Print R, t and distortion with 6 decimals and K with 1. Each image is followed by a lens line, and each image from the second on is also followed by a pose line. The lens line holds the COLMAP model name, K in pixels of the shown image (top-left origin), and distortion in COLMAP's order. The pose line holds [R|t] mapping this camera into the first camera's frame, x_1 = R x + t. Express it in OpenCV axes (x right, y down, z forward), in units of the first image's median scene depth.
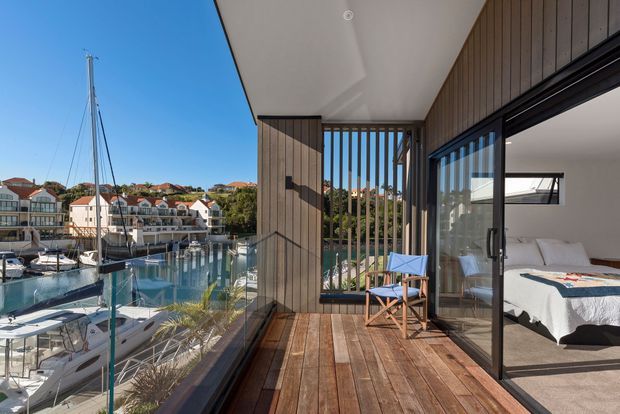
lens RADIAL K [[299.1, 0, 308.6], [0, 299.1, 215.3], [0, 0, 1]] dist [-0.000507, 0.000032]
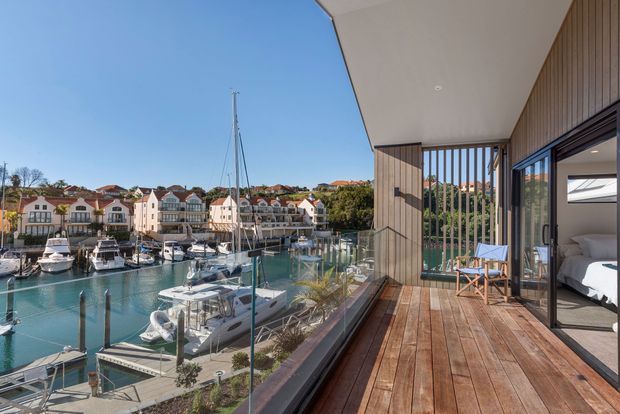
lens RADIAL K [[299.1, 0, 308.6], [0, 299.1, 215.3], [0, 0, 1]] dist [-0.000507, 0.000032]
pose [[0.945983, -0.003989, -0.324192, -0.001076], [0.007325, 0.999932, 0.009072, -0.004104], [0.324134, -0.010957, 0.945948, -0.136983]]
